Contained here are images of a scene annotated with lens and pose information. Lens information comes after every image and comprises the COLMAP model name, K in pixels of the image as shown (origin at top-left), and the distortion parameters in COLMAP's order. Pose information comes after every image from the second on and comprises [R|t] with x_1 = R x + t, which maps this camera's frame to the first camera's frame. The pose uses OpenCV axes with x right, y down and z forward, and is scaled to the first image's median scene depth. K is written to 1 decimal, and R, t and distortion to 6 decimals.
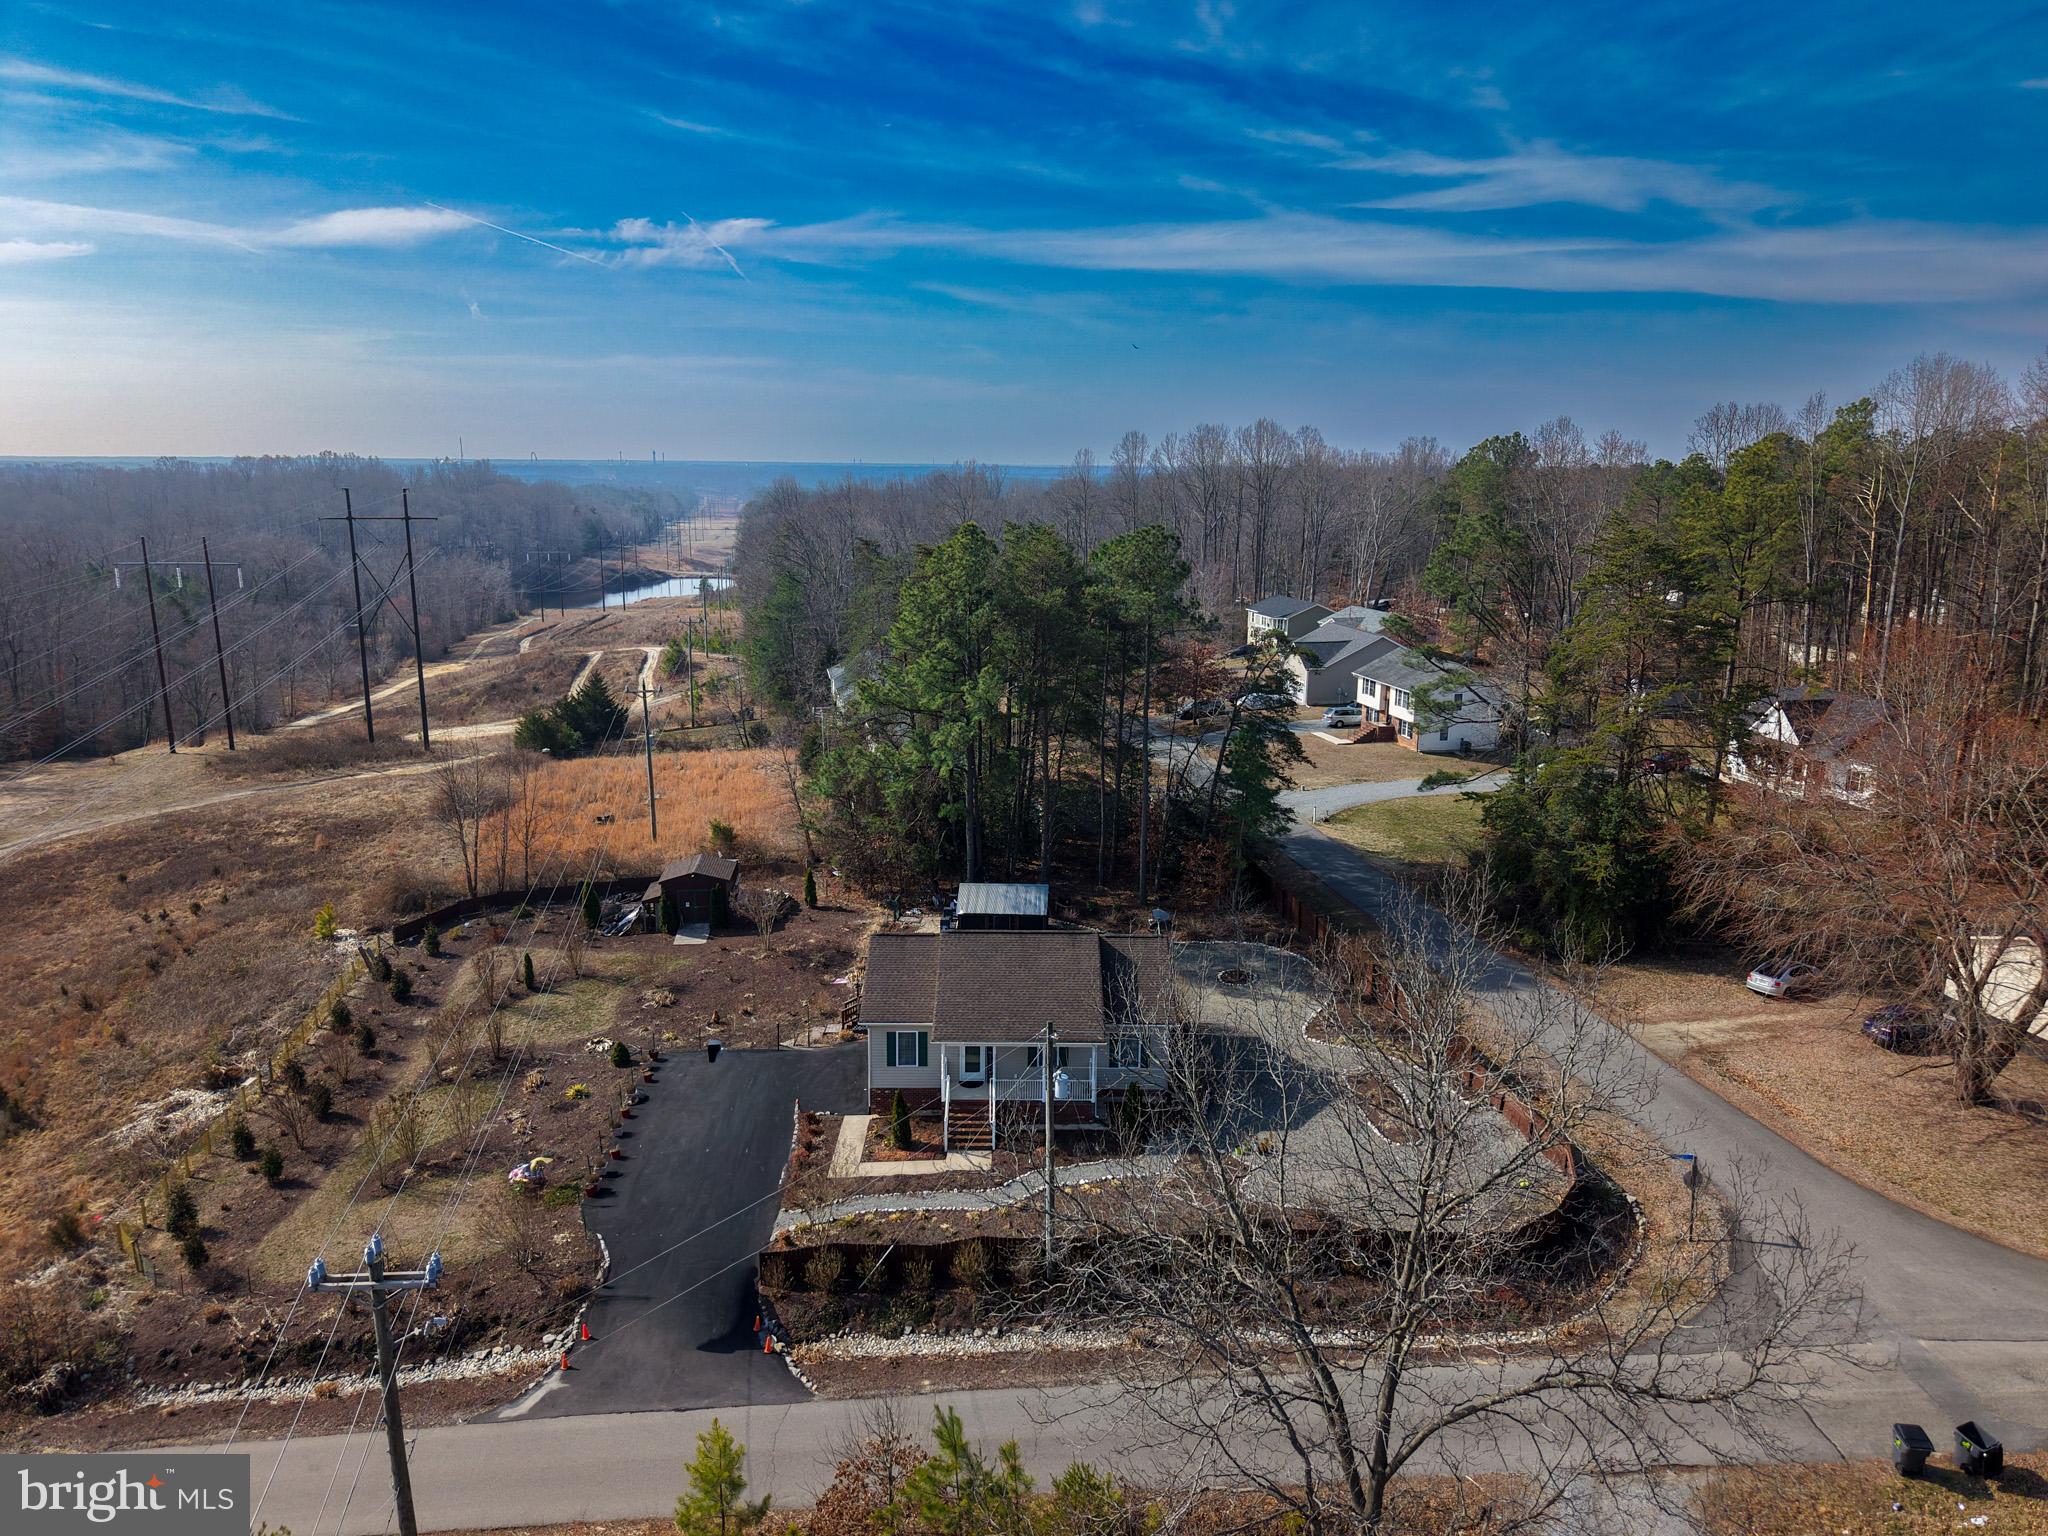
lens RADIAL K [[1392.3, 0, 1024.0], [0, 1392.3, 768.0], [0, 0, 1]] dist [0.028837, -0.004096]
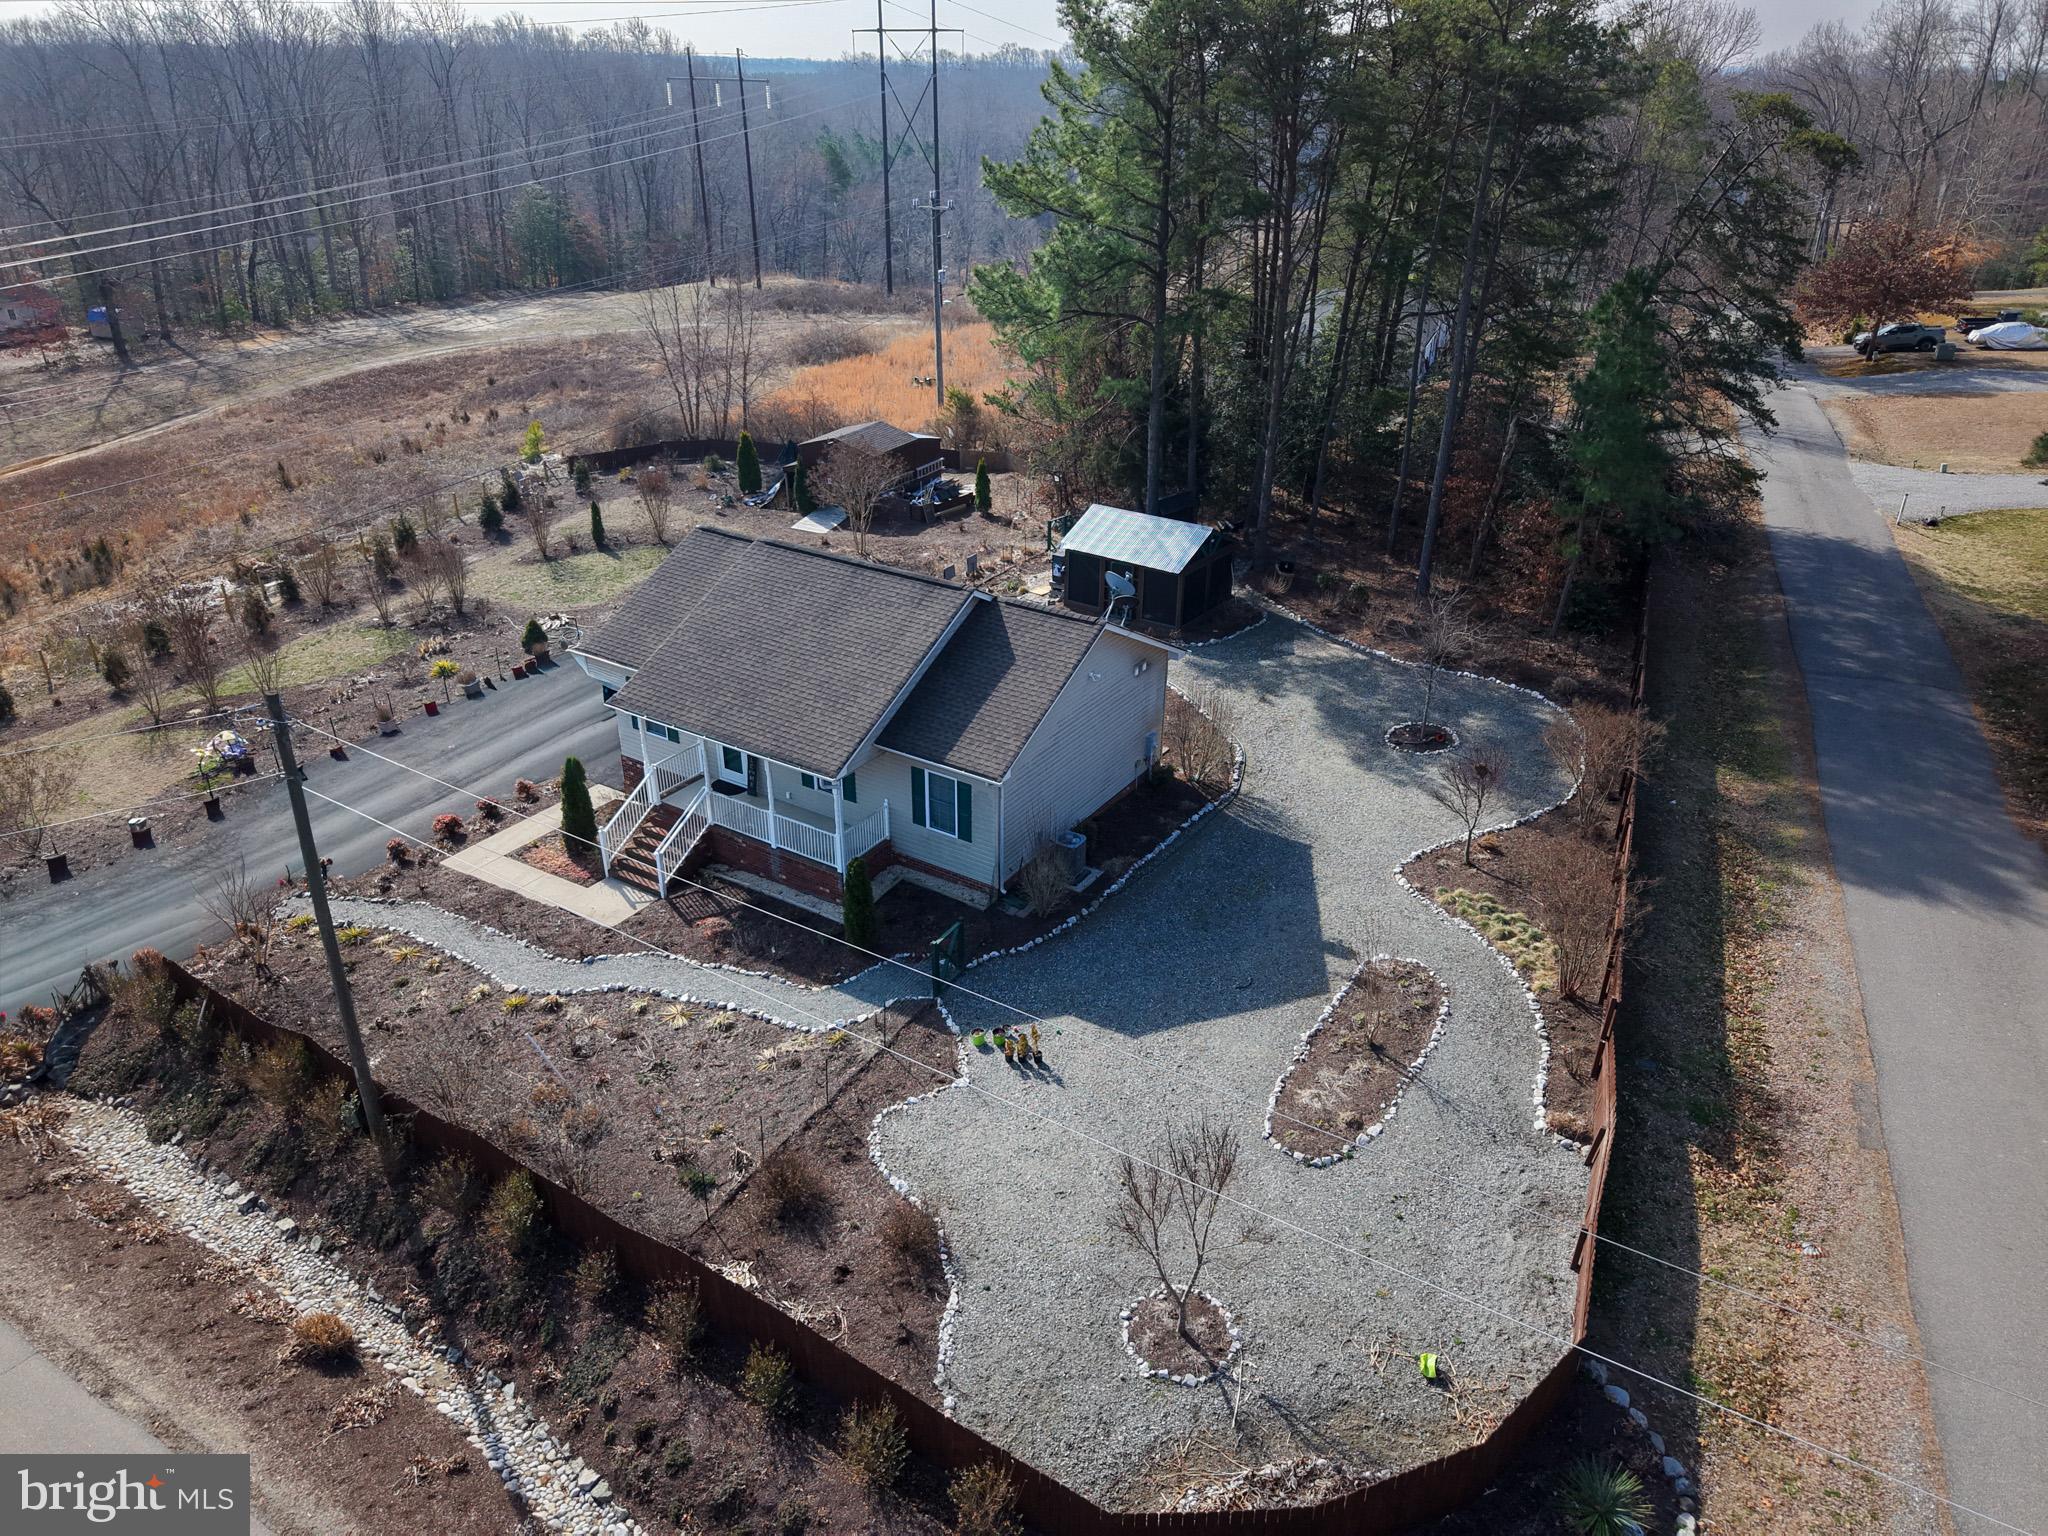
lens RADIAL K [[1376.3, 0, 1024.0], [0, 1376.3, 768.0], [0, 0, 1]] dist [0.021366, -0.004142]
pose [[0.837863, 0.248984, -0.485791, 0.288099], [-0.121008, 0.952496, 0.279478, 0.026089], [0.532299, -0.175380, 0.828190, 0.449870]]
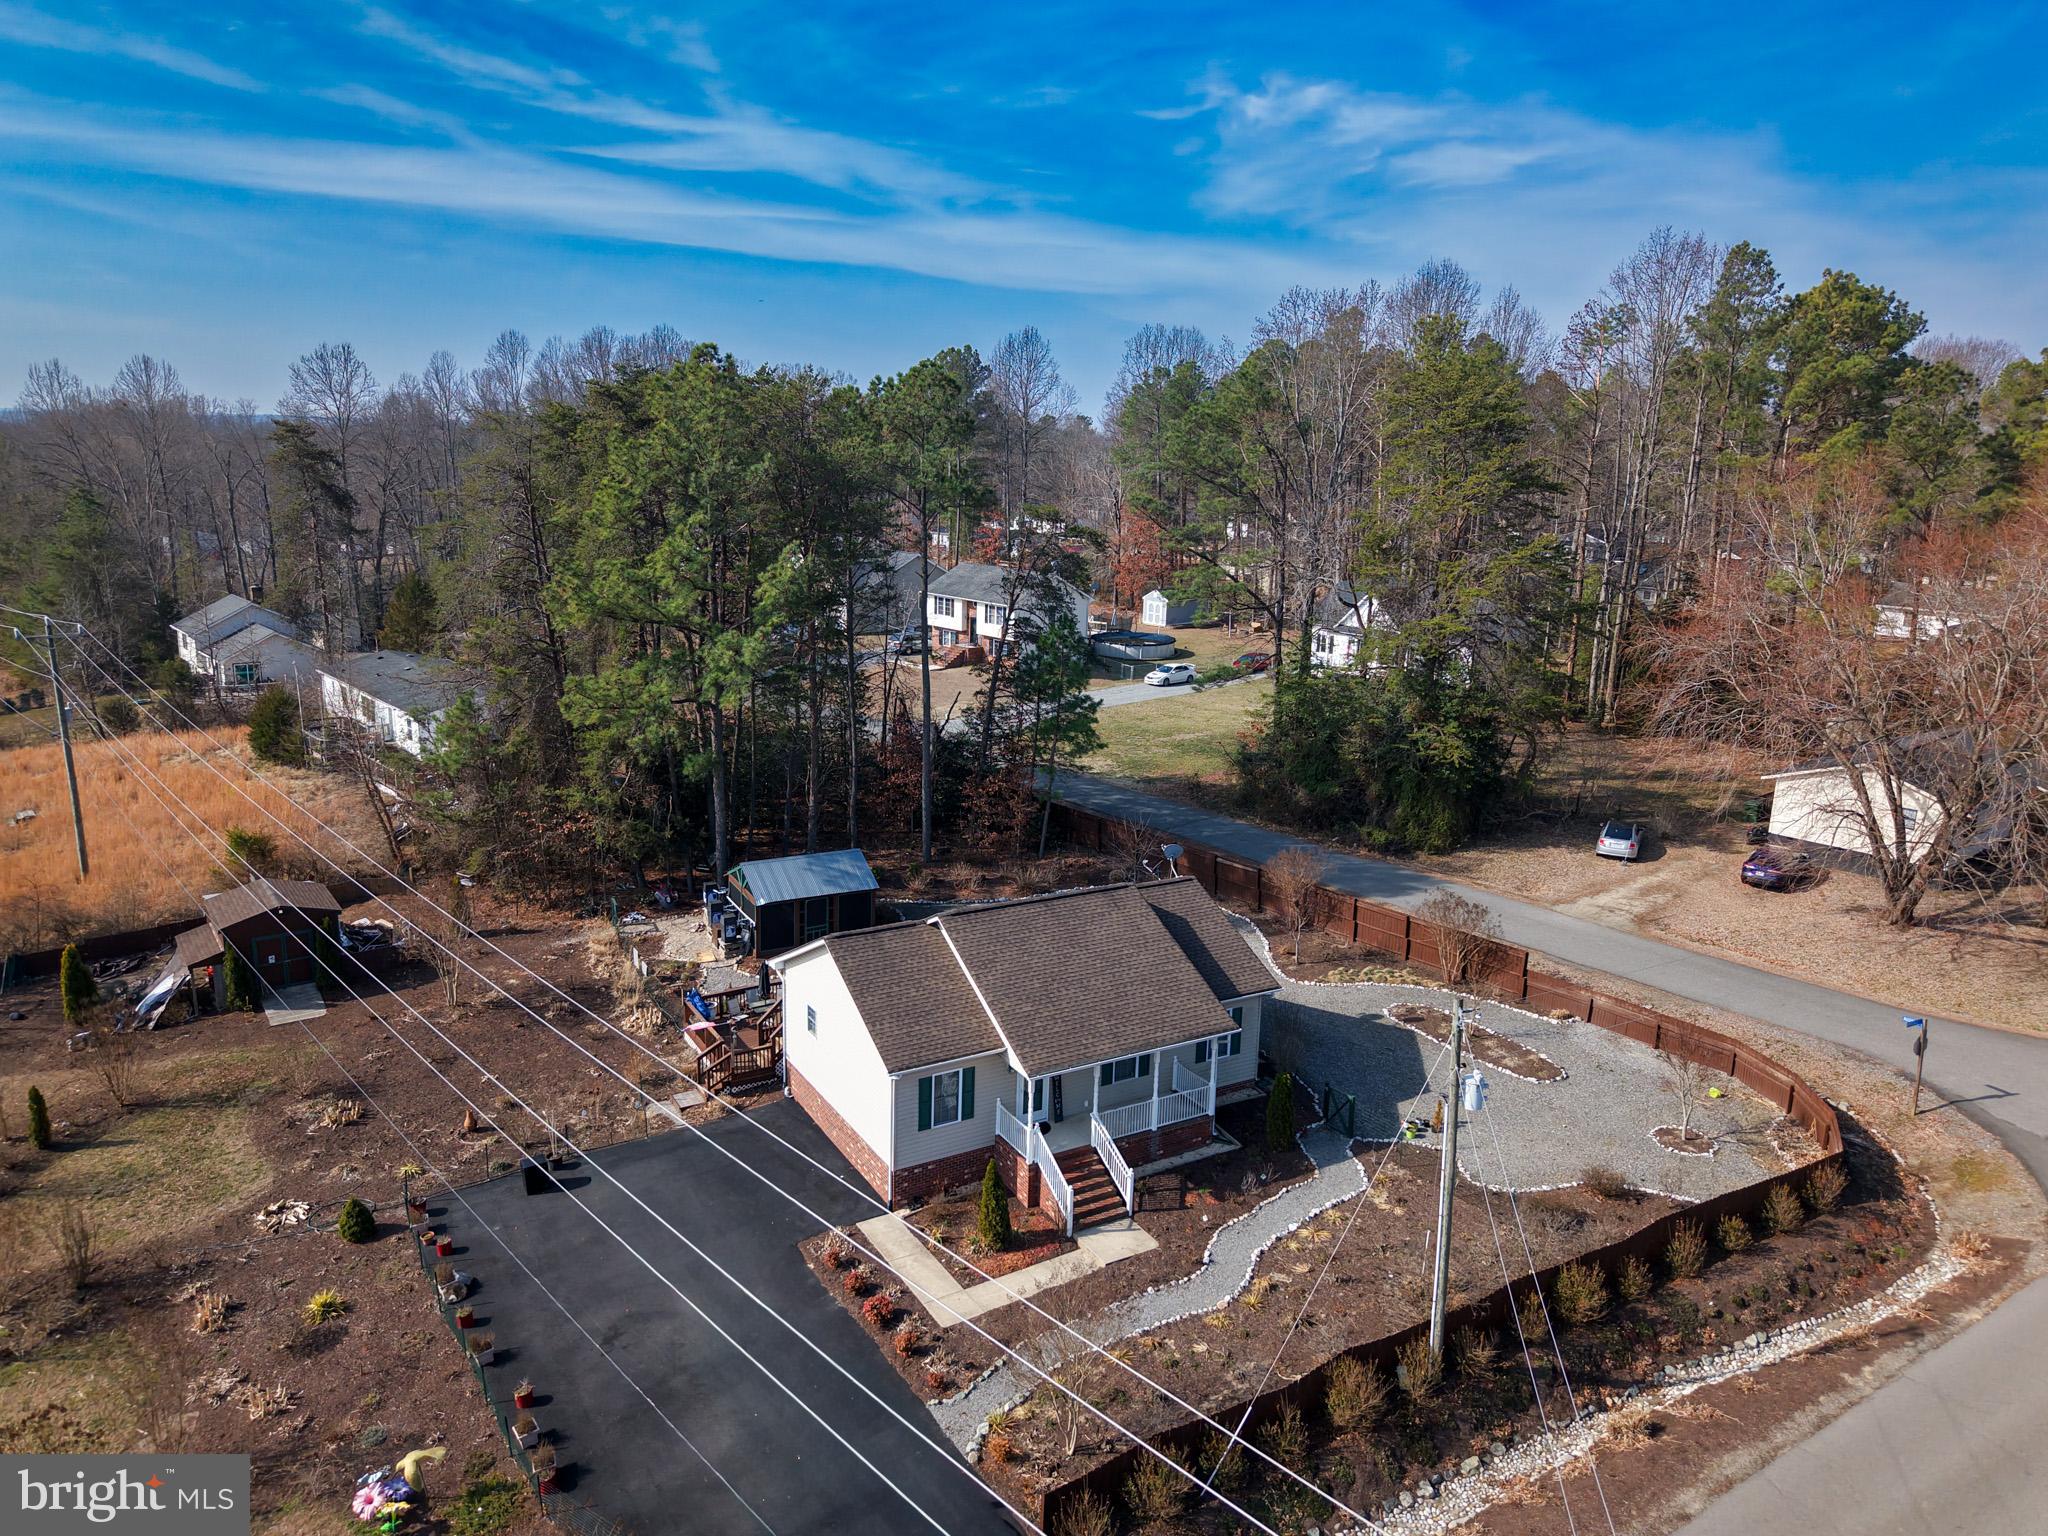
lens RADIAL K [[1430.7, 0, 1030.3], [0, 1430.7, 751.3], [0, 0, 1]] dist [0.004431, 0.000853]
pose [[0.863707, -0.093260, 0.495290, -0.288947], [0.089327, 0.995499, 0.031674, 0.018070], [-0.496014, 0.016885, 0.868150, 0.315022]]
